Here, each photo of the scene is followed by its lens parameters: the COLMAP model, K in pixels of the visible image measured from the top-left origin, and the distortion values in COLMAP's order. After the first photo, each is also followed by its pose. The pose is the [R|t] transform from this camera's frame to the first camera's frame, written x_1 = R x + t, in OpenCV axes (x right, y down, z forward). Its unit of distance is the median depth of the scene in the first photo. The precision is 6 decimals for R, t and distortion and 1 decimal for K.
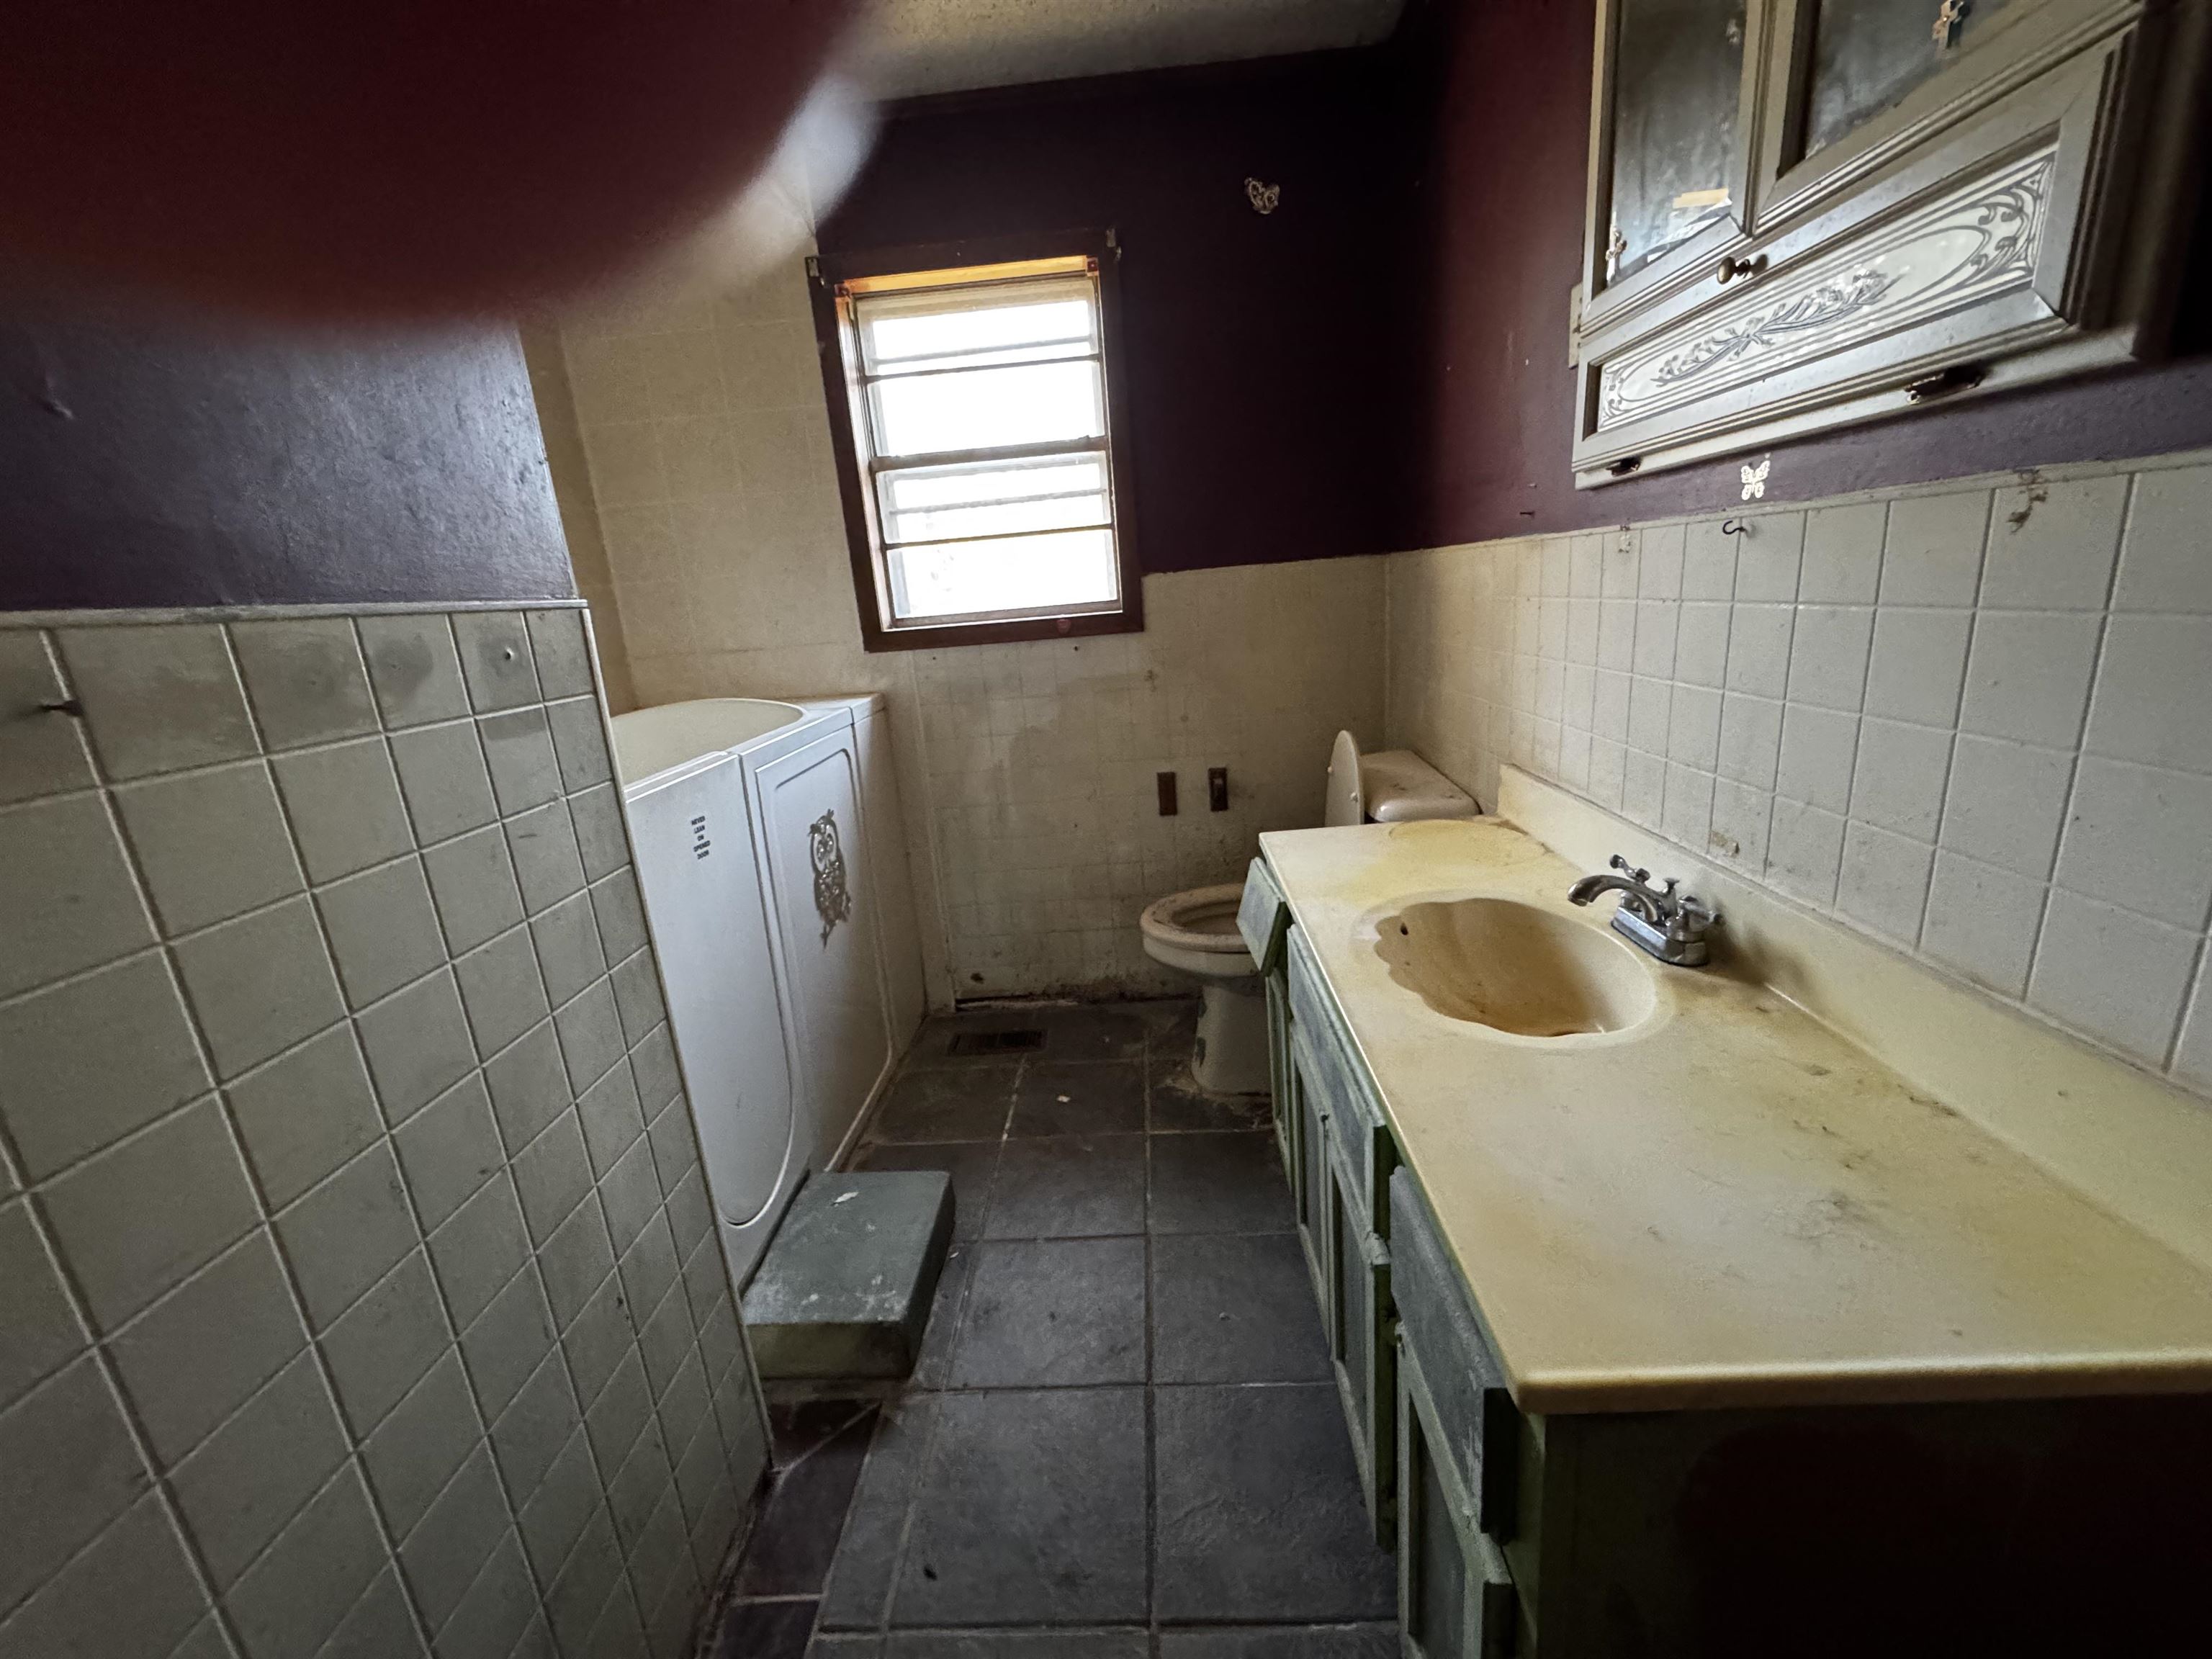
lens RADIAL K [[886.4, 0, 1103.4], [0, 886.4, 829.9], [0, 0, 1]] dist [-0.000455, -0.000134]
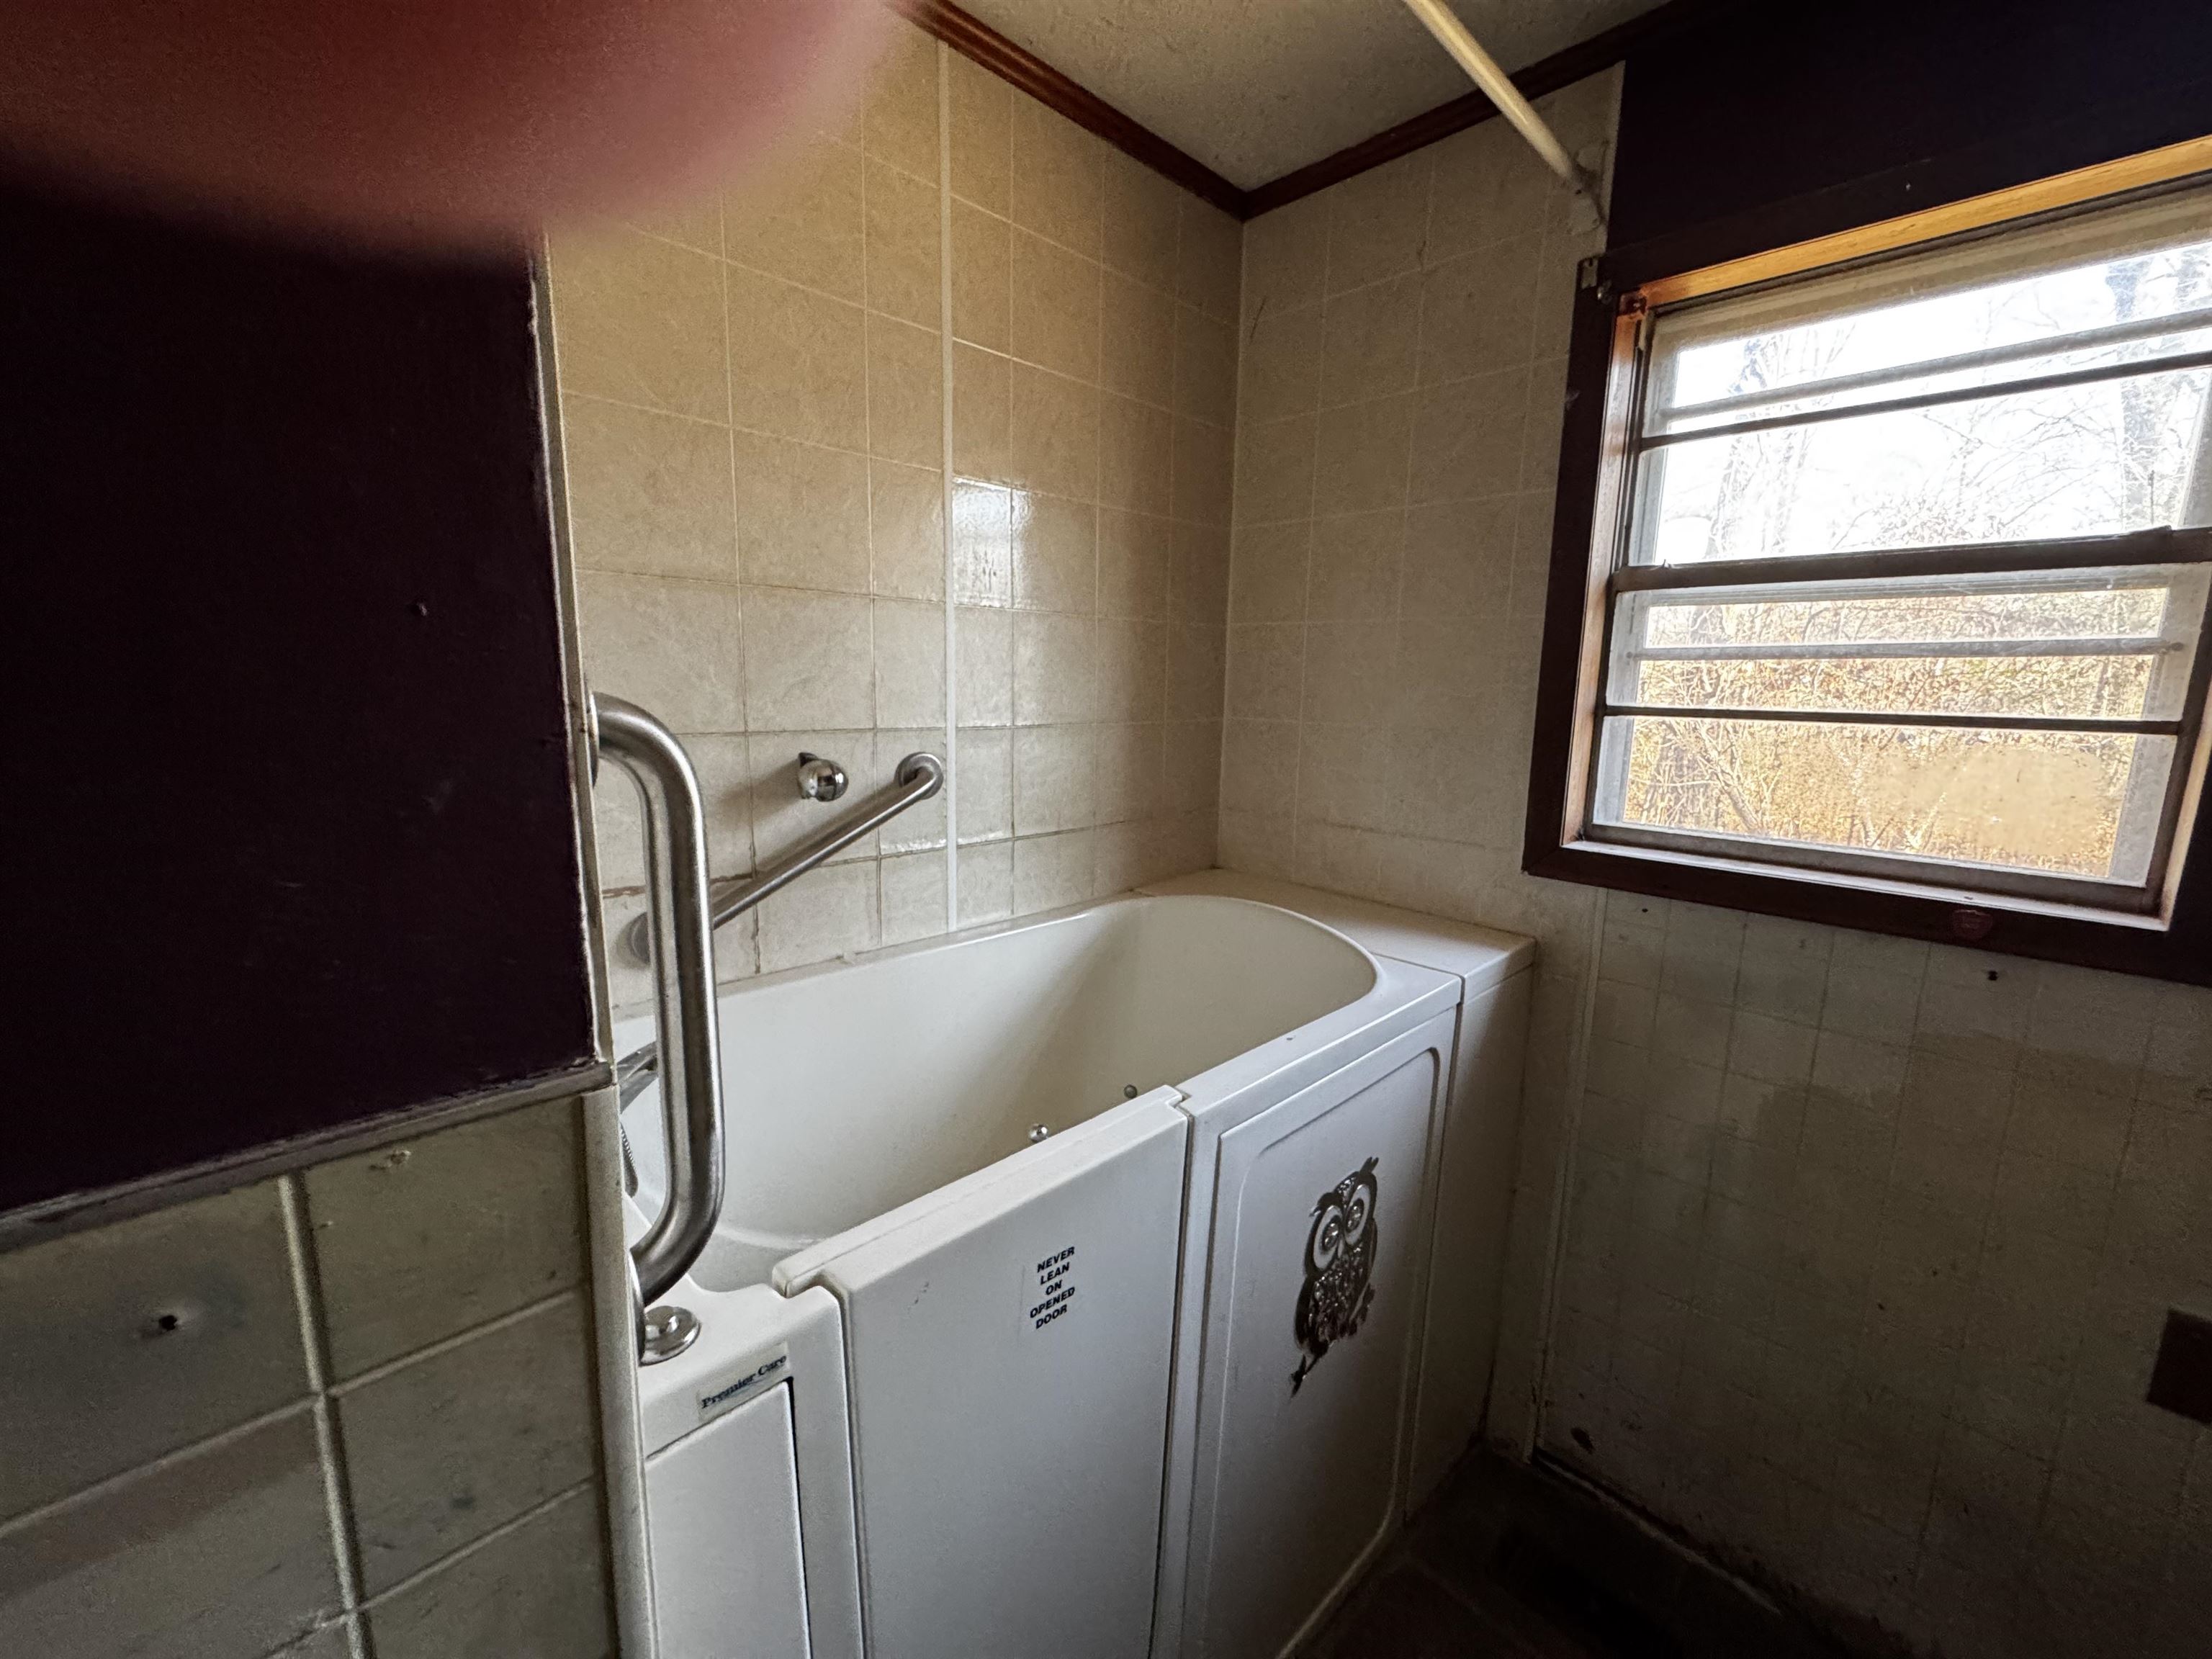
lens RADIAL K [[886.4, 0, 1101.7], [0, 886.4, 828.5], [0, 0, 1]] dist [-0.000455, -0.000134]
pose [[0.720547, 0.207377, -0.661670, -0.076090], [-0.251497, 0.967414, 0.029325, -0.174977], [0.646190, 0.145278, 0.749221, 0.338035]]
